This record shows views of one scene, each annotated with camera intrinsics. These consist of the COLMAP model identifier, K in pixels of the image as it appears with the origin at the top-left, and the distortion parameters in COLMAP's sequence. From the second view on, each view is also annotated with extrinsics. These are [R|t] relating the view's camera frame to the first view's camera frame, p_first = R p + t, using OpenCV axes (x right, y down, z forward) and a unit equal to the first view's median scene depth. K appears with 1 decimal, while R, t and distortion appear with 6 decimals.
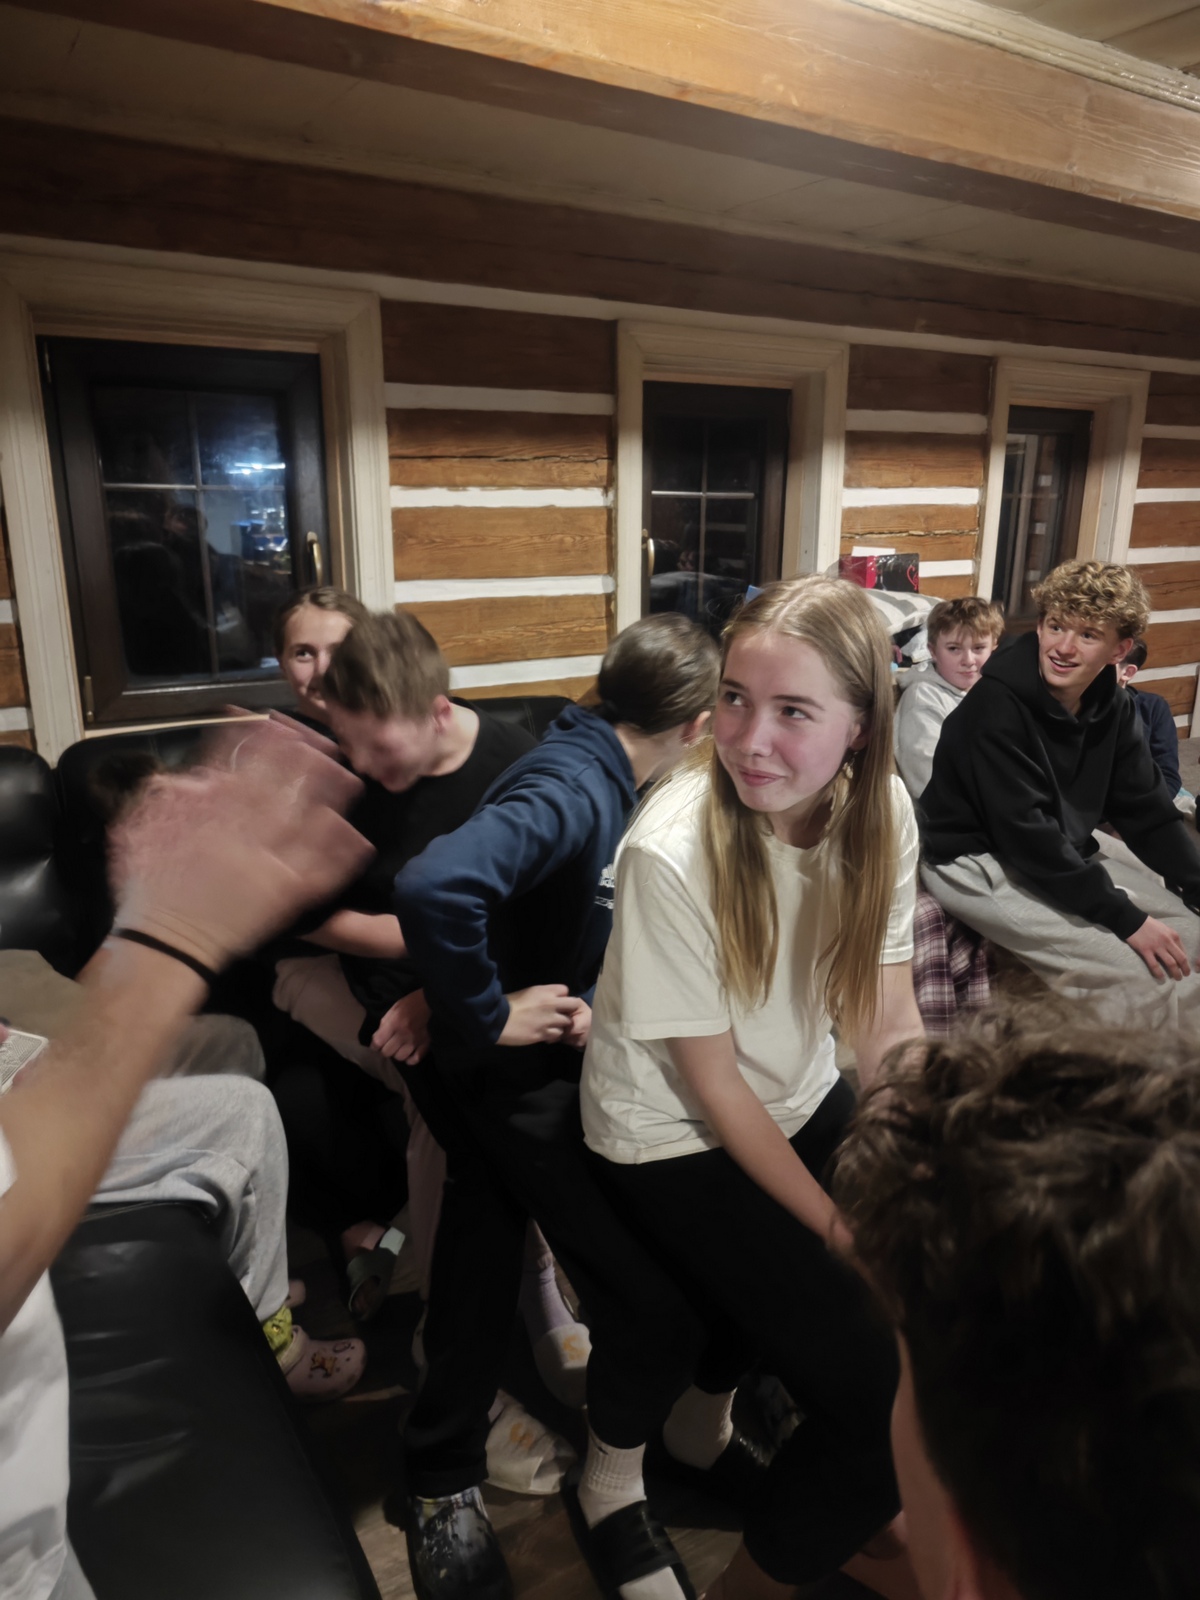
lens RADIAL K [[1091.1, 0, 607.2], [0, 1091.1, 794.9], [0, 0, 1]] dist [0.054619, -0.045370]
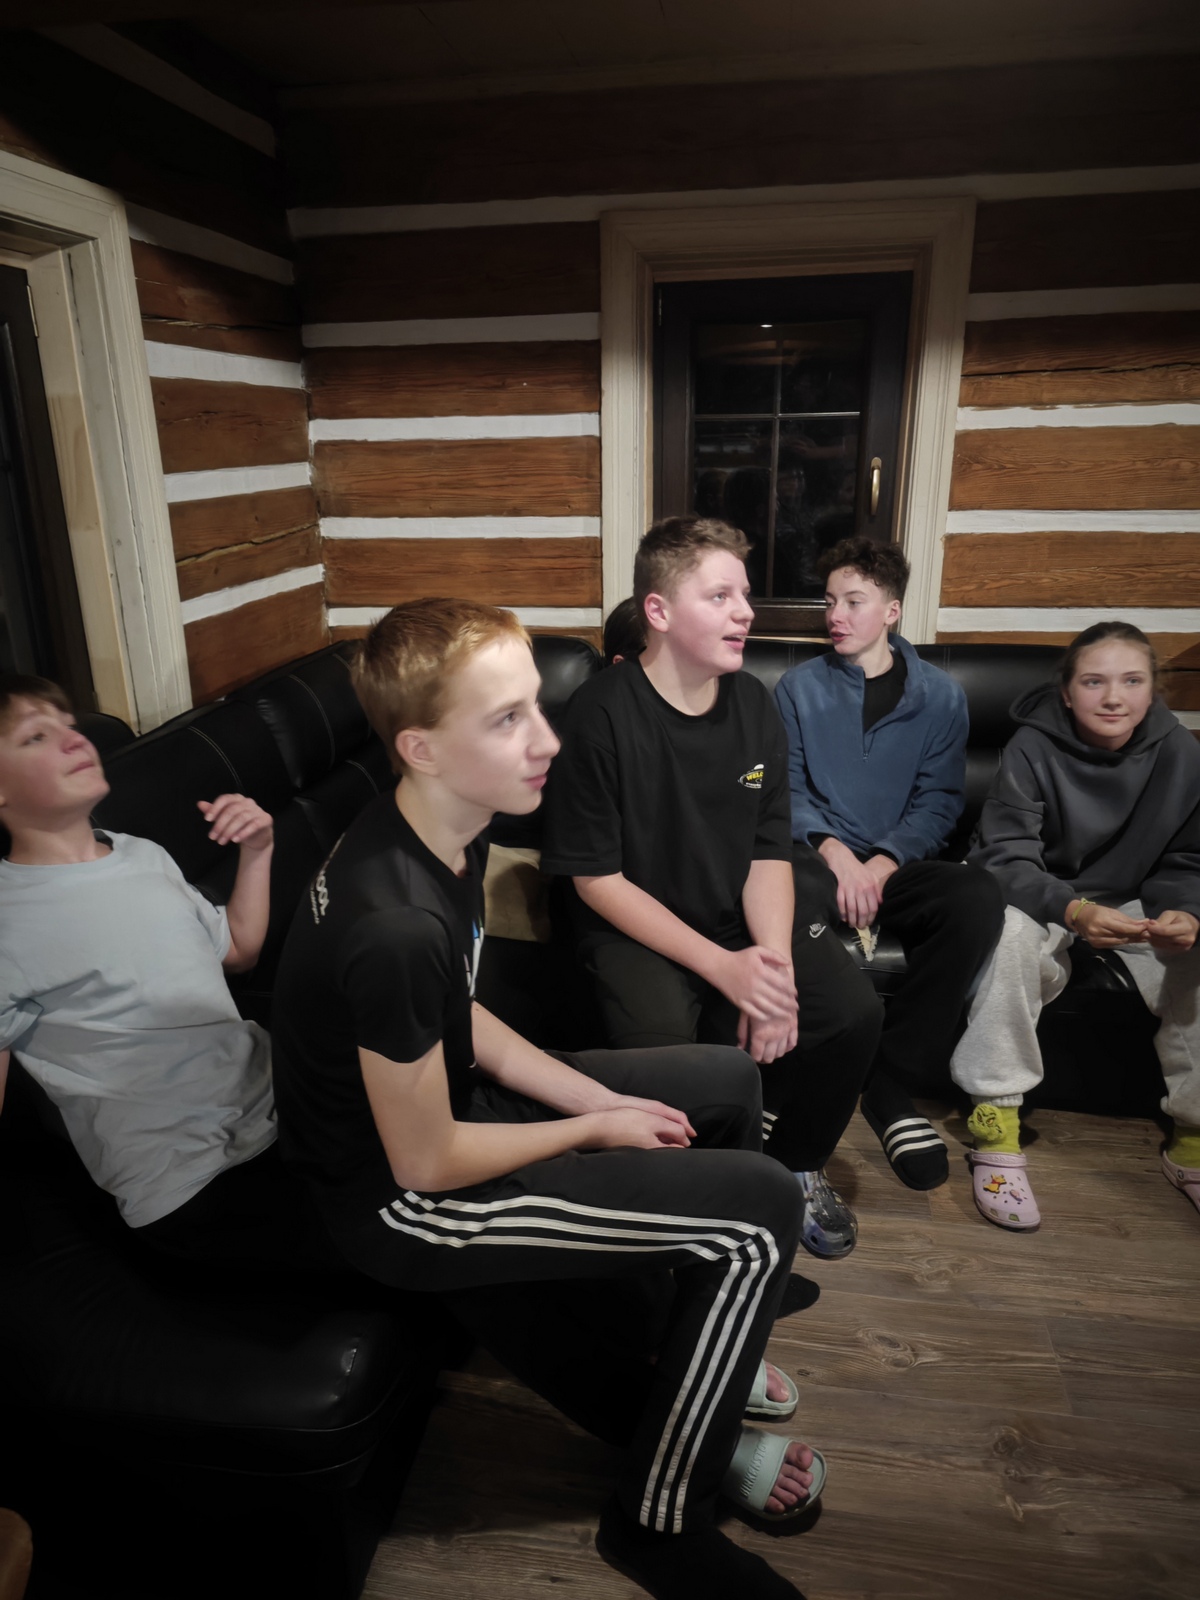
lens RADIAL K [[1091.1, 0, 614.6], [0, 1091.1, 796.8], [0, 0, 1]] dist [0.054619, -0.045370]
pose [[0.760116, 0.195403, -0.619711, 0.201156], [-0.154641, 0.980710, 0.119553, -0.019660], [0.631118, 0.004959, 0.775671, 0.076119]]
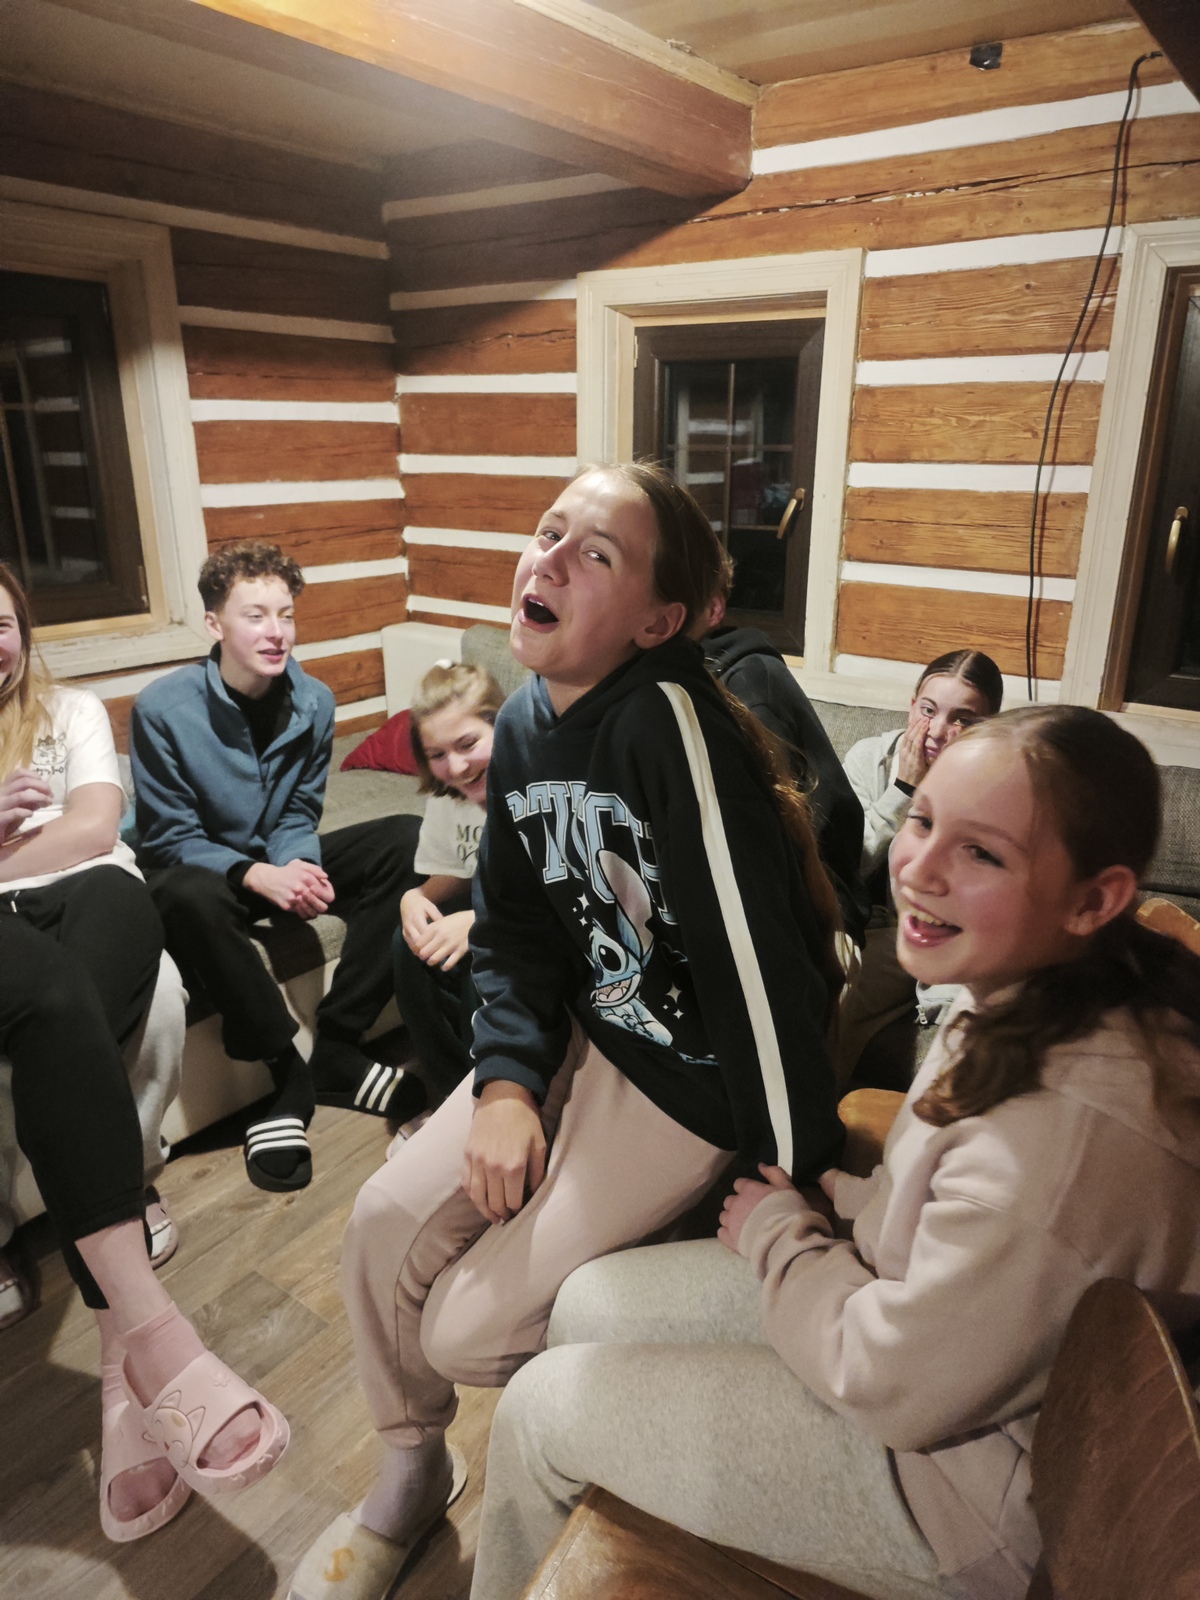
lens RADIAL K [[1091.1, 0, 614.2], [0, 1091.1, 789.2], [0, 0, 1]] dist [0.054619, -0.045370]
pose [[0.930121, -0.112726, 0.349524, 0.629595], [0.096052, 0.993269, 0.064738, -0.065998], [-0.354469, -0.026642, 0.934688, 0.322288]]
